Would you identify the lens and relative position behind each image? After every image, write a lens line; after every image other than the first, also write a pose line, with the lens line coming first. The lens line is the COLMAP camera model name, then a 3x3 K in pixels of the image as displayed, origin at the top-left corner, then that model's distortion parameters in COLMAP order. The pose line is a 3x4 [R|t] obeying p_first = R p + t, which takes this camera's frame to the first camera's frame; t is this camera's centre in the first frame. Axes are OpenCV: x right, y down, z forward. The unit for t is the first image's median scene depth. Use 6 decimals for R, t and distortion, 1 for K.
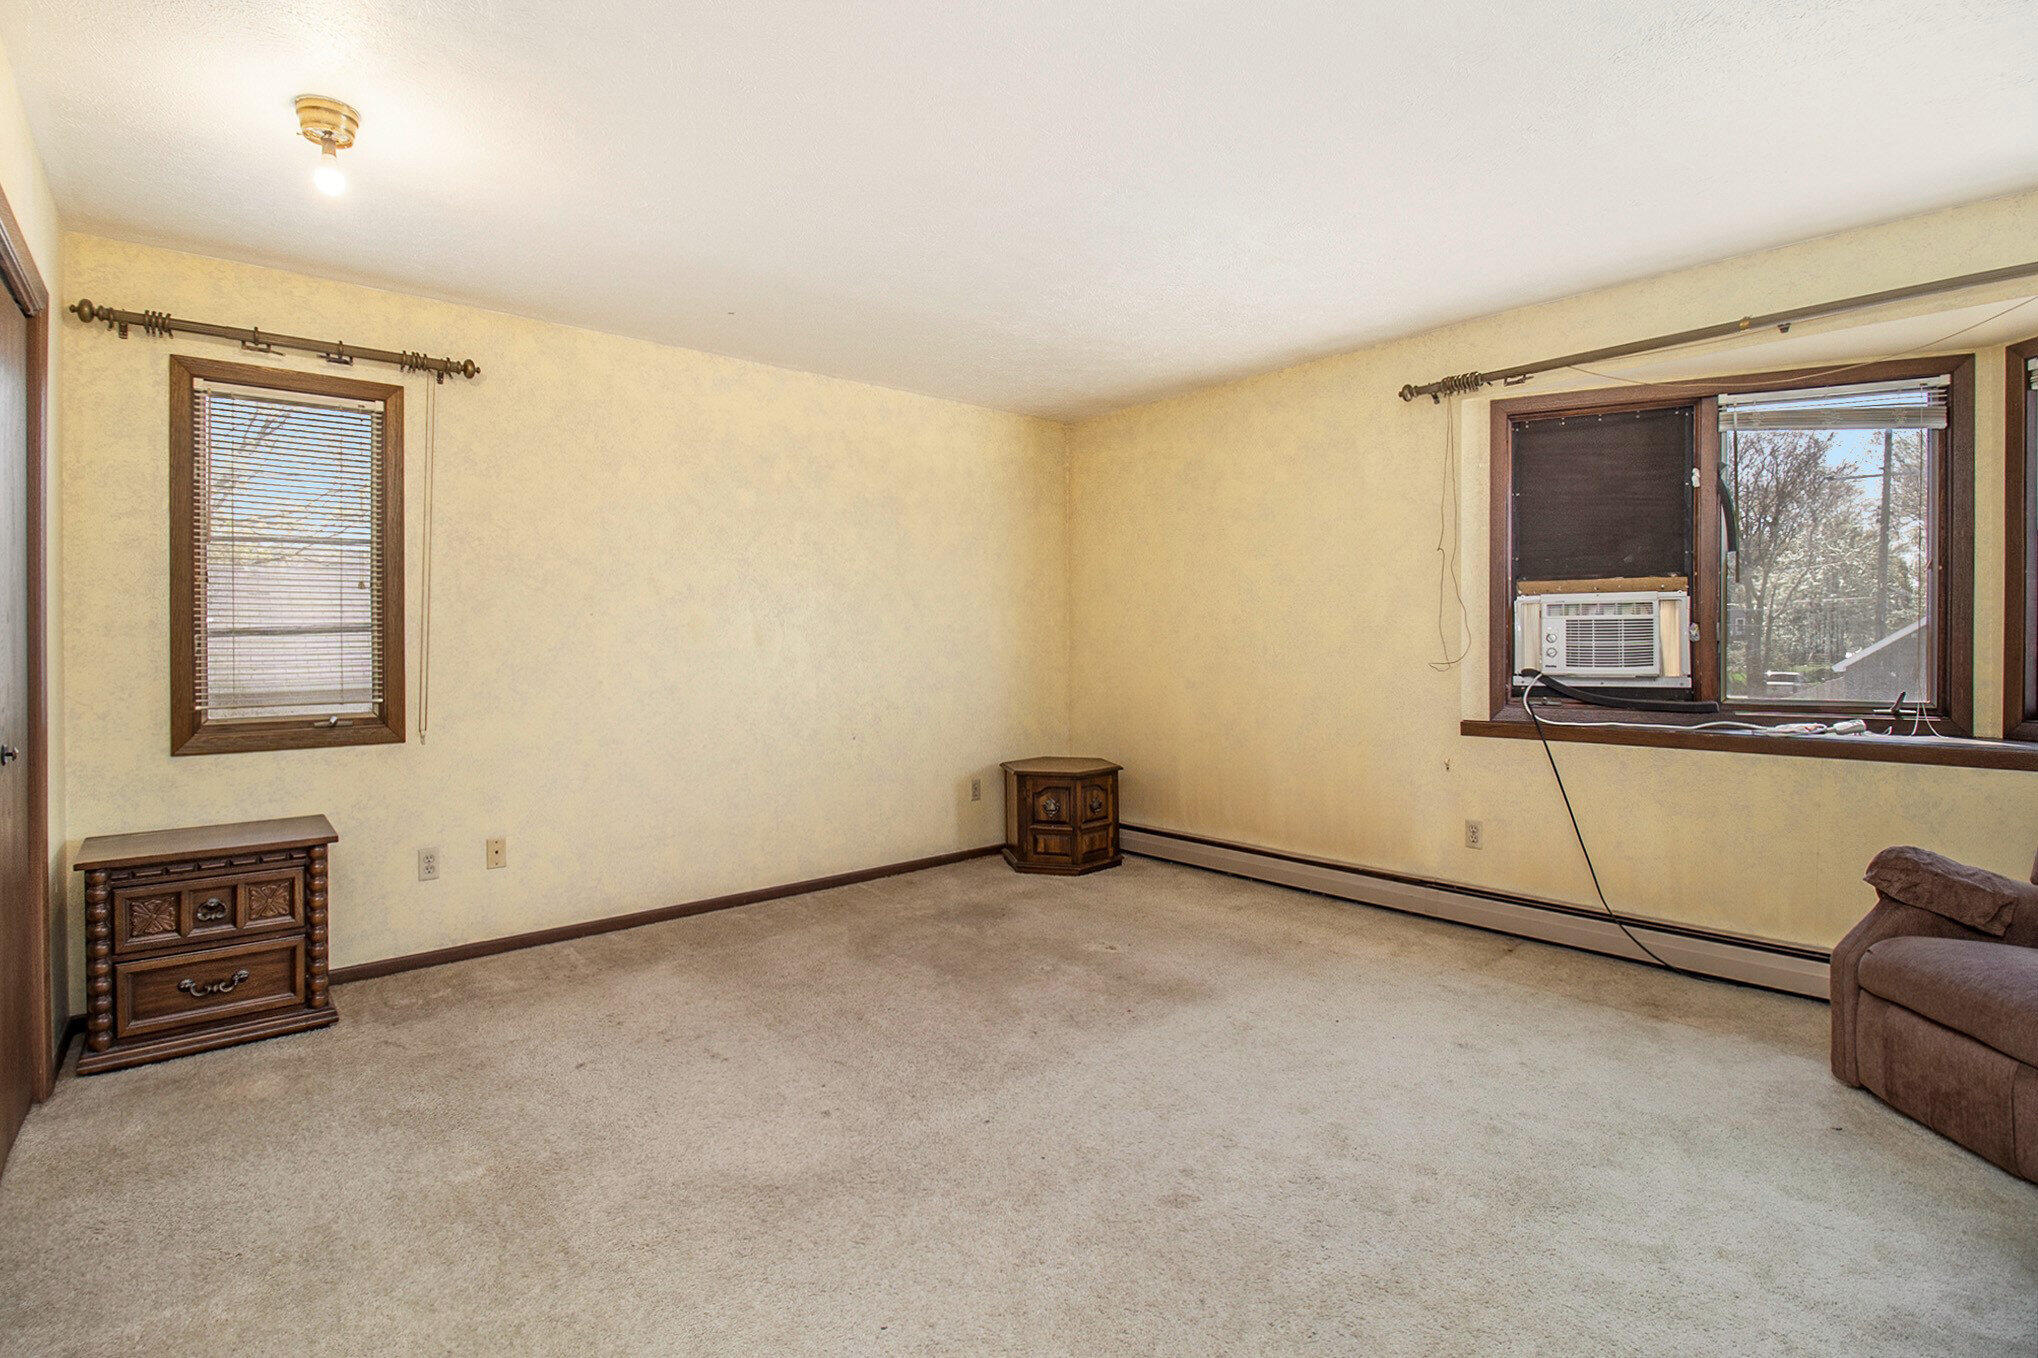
lens RADIAL K [[947.9, 0, 989.6], [0, 947.9, 633.7], [0, 0, 1]] dist [-0.004279, -0.000929]
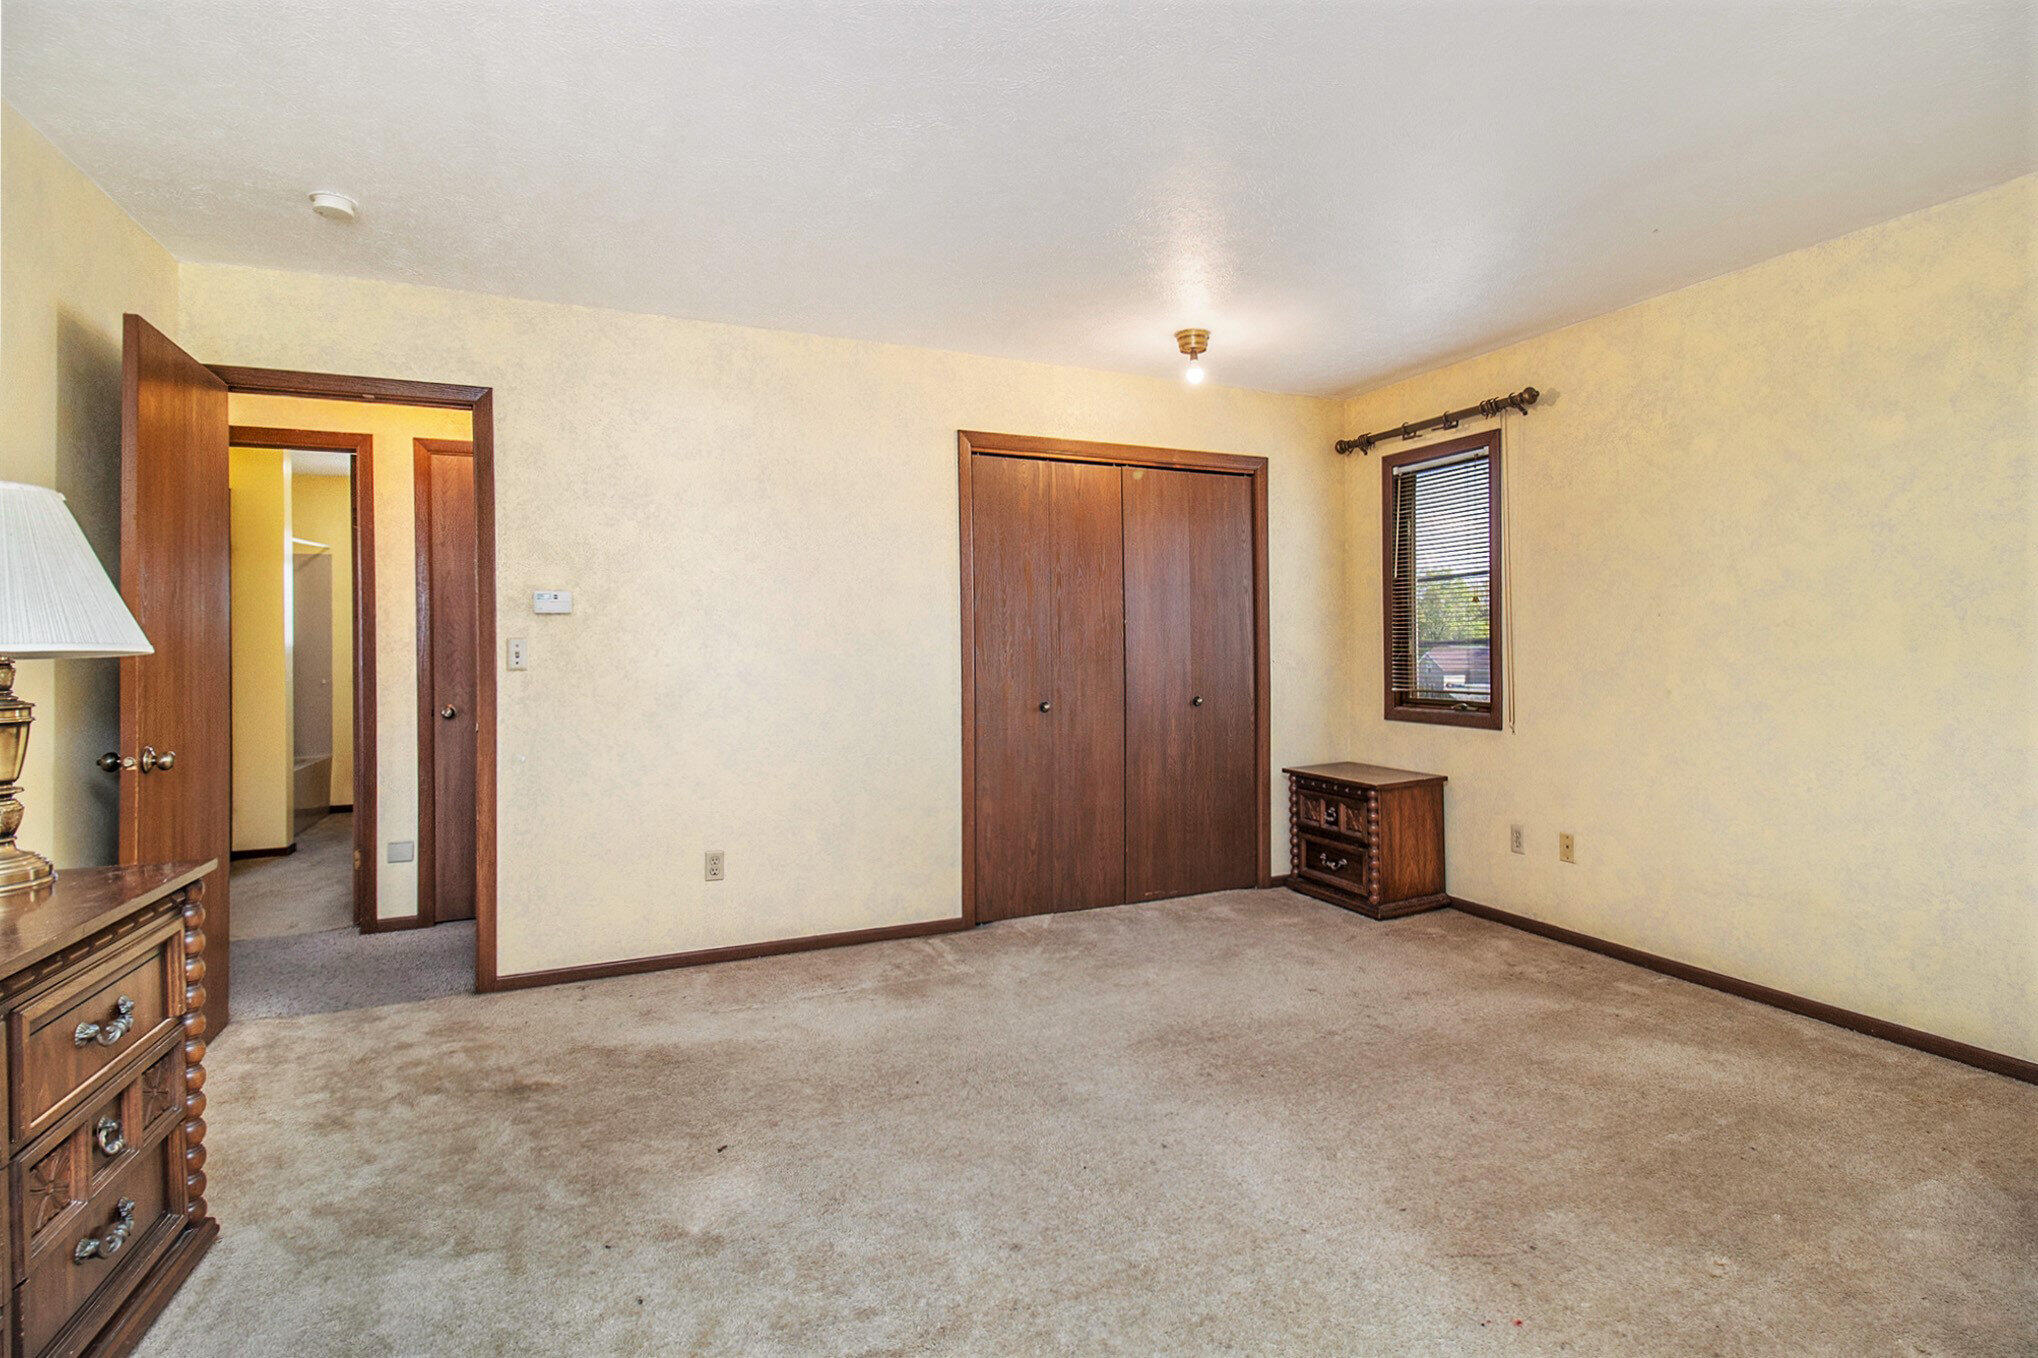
lens RADIAL K [[978.3, 0, 1058.0], [0, 978.3, 652.2], [0, 0, 1]] dist [-0.002017, -0.000290]
pose [[-0.248522, 0.009252, -0.968582, 0.693255], [0.007028, 0.999945, 0.007749, 0.004364], [0.968601, -0.004882, -0.248574, 0.763893]]
